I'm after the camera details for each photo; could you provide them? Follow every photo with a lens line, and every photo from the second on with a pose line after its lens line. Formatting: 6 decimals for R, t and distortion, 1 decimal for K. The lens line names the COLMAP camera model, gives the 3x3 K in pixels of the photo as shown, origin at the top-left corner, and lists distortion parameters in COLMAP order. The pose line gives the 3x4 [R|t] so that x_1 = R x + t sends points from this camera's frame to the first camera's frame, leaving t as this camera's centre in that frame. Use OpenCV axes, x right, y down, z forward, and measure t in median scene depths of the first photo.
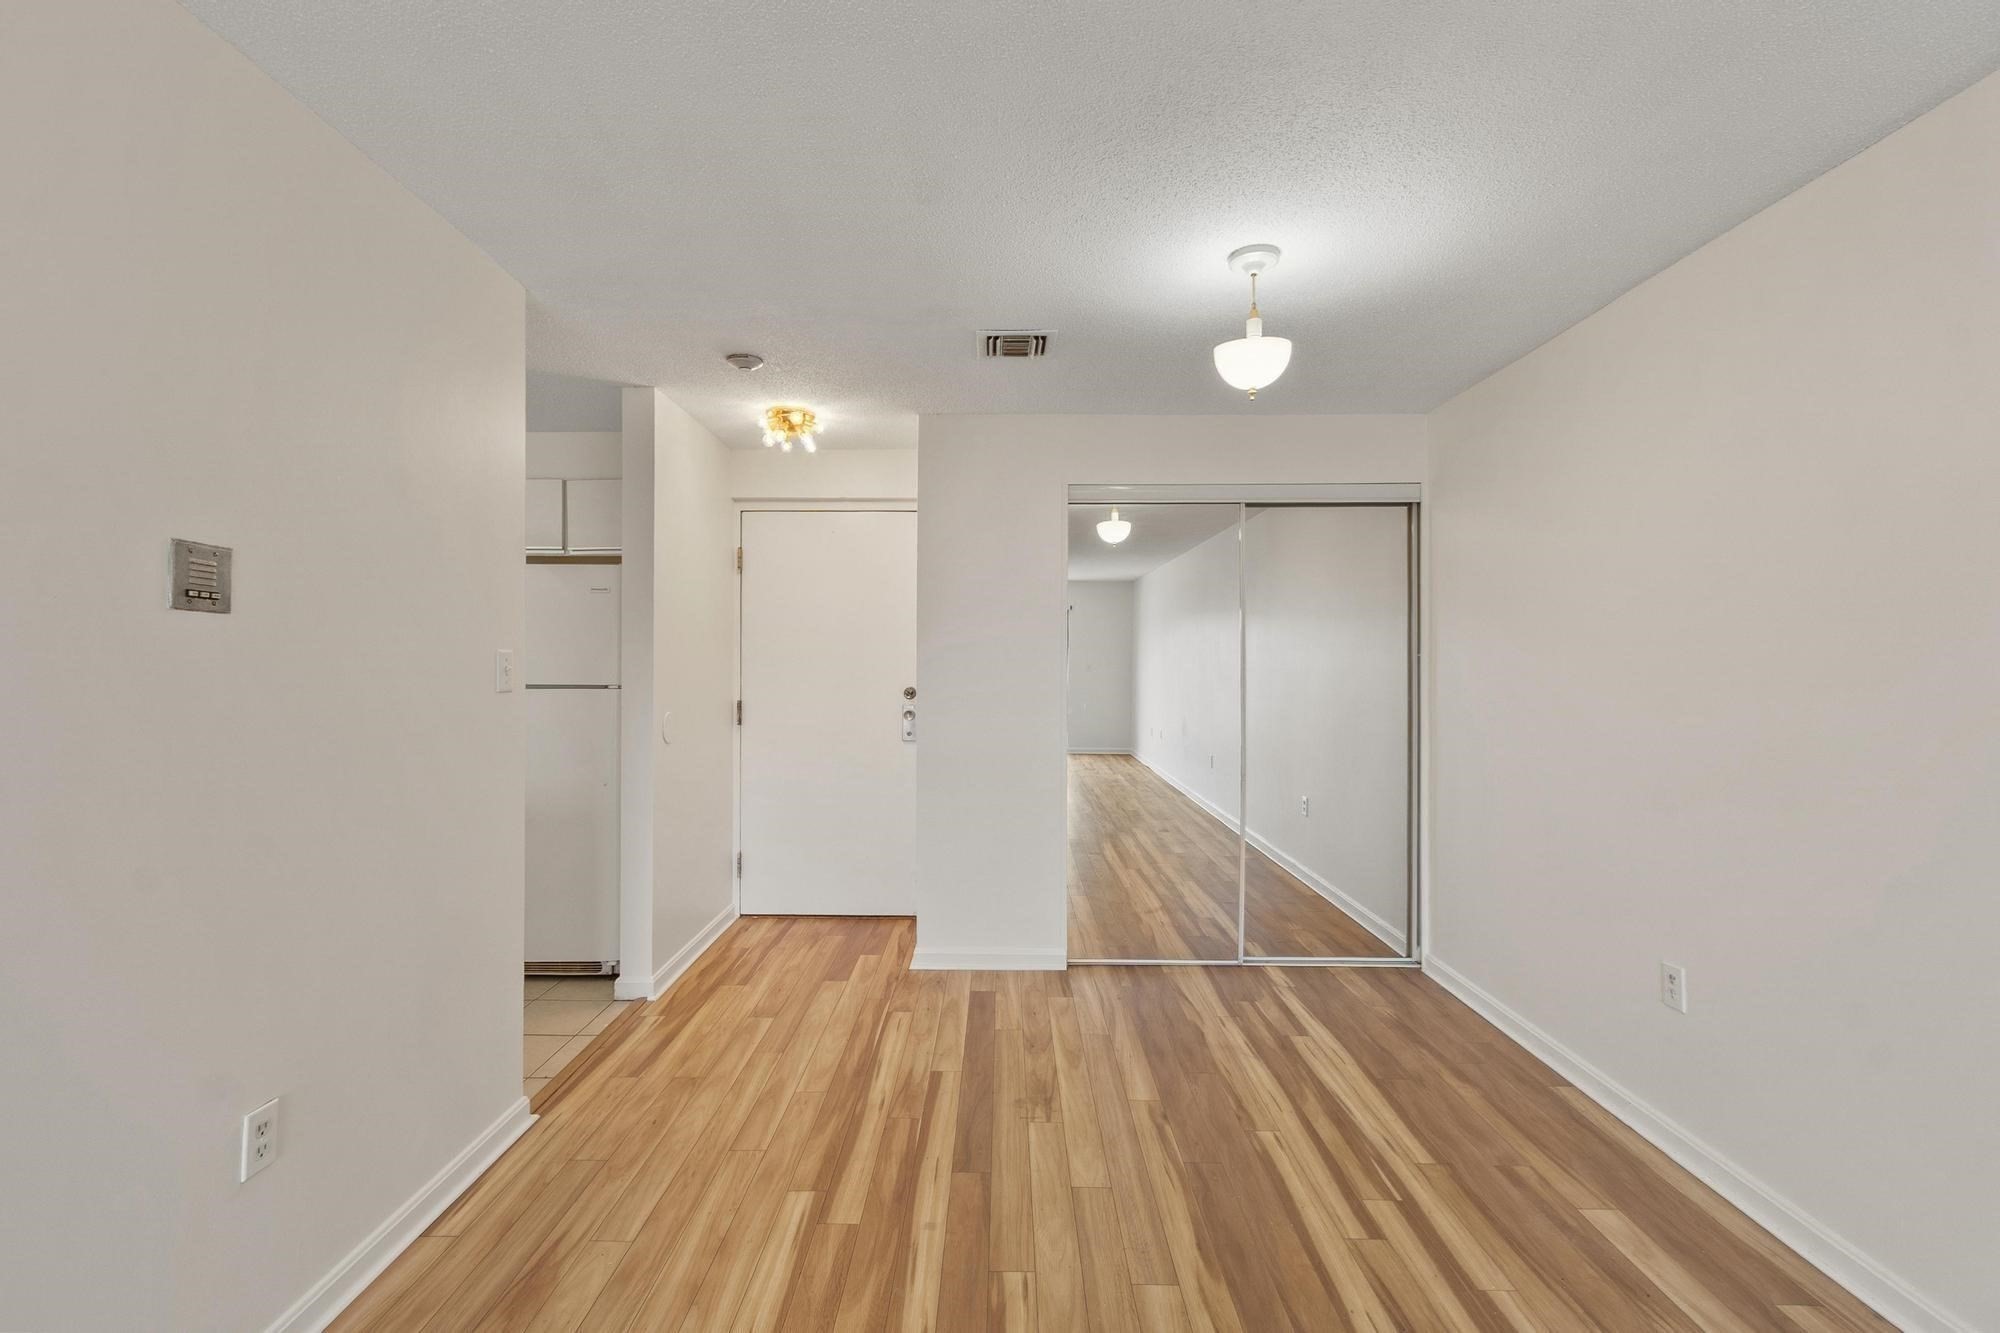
lens RADIAL K [[880.9, 0, 990.7], [0, 880.9, 659.2], [0, 0, 1]] dist [0.001511, 0.000371]
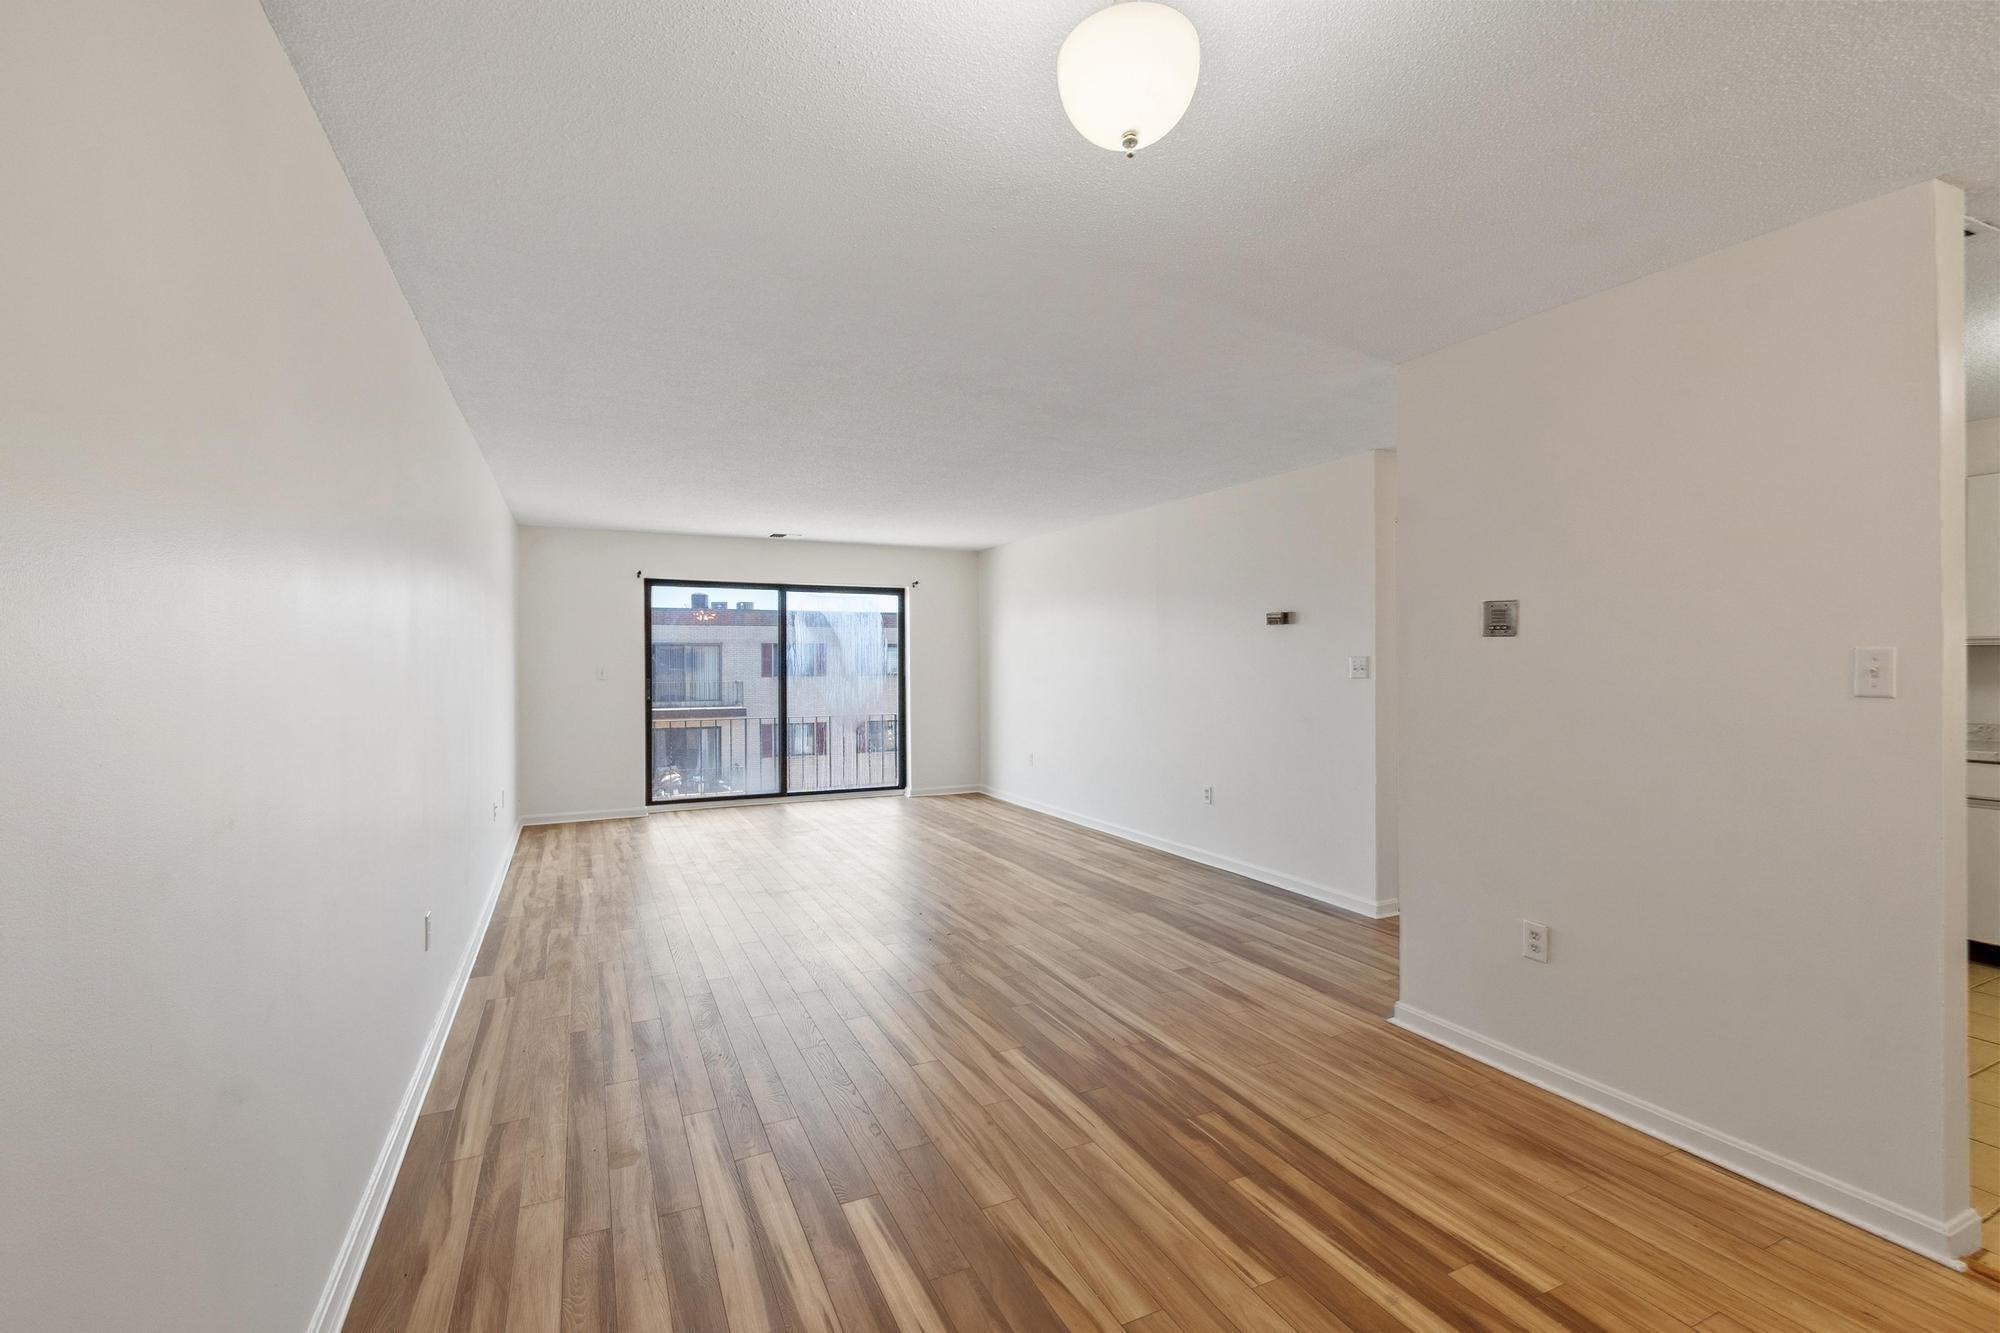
lens RADIAL K [[880.9, 0, 990.7], [0, 880.9, 659.2], [0, 0, 1]] dist [0.001511, 0.000371]
pose [[-0.900120, -0.003256, -0.435630, 0.483813], [0.001379, 0.999946, -0.010324, 0.007031], [0.435640, -0.009894, -0.900066, 1.155389]]
